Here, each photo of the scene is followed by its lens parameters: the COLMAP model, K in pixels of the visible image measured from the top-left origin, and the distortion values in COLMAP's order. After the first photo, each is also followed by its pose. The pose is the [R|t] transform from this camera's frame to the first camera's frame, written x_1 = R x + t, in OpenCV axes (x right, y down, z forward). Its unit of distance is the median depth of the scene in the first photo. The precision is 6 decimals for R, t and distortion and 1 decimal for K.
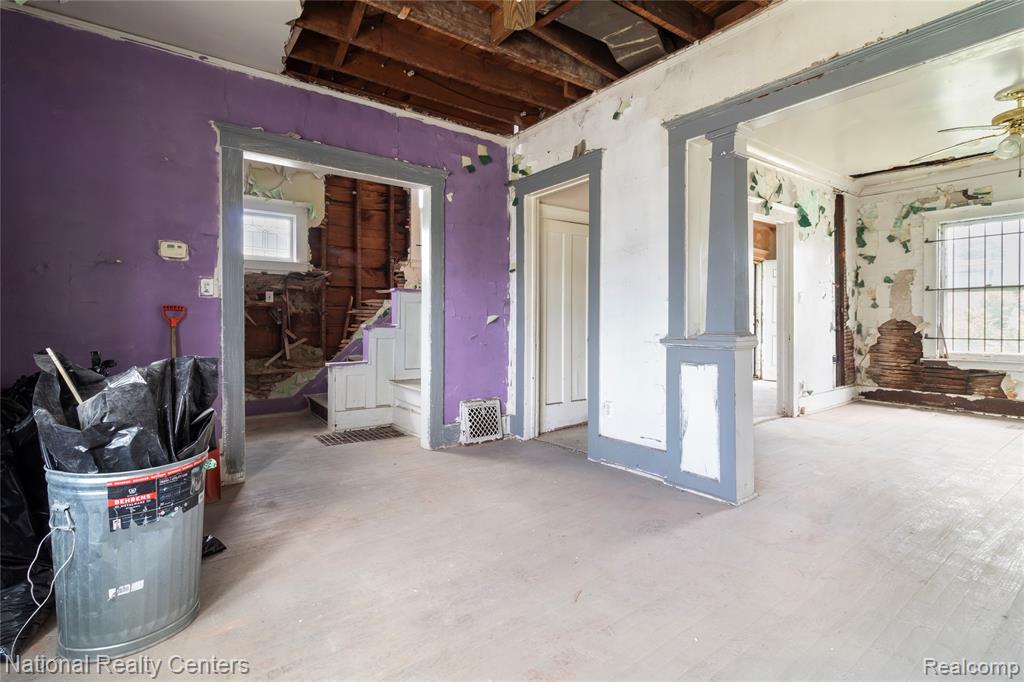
lens RADIAL K [[488.4, 0, 512.1], [0, 488.4, 321.4], [0, 0, 1]] dist [0.001459, -0.000071]
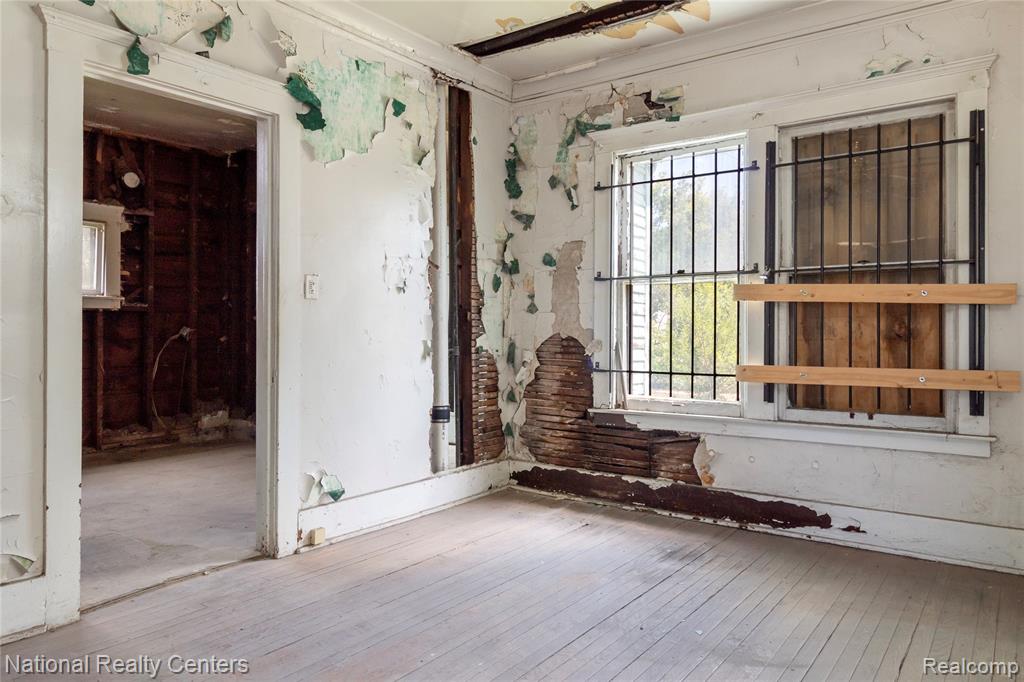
lens RADIAL K [[705.2, 0, 521.2], [0, 705.2, 325.1], [0, 0, 1]] dist [0.005749, 0.001308]
pose [[0.952468, 0.005752, 0.304583, 0.521615], [-0.002991, 0.999950, -0.009529, -0.007062], [-0.304622, 0.008165, 0.952438, 0.289481]]
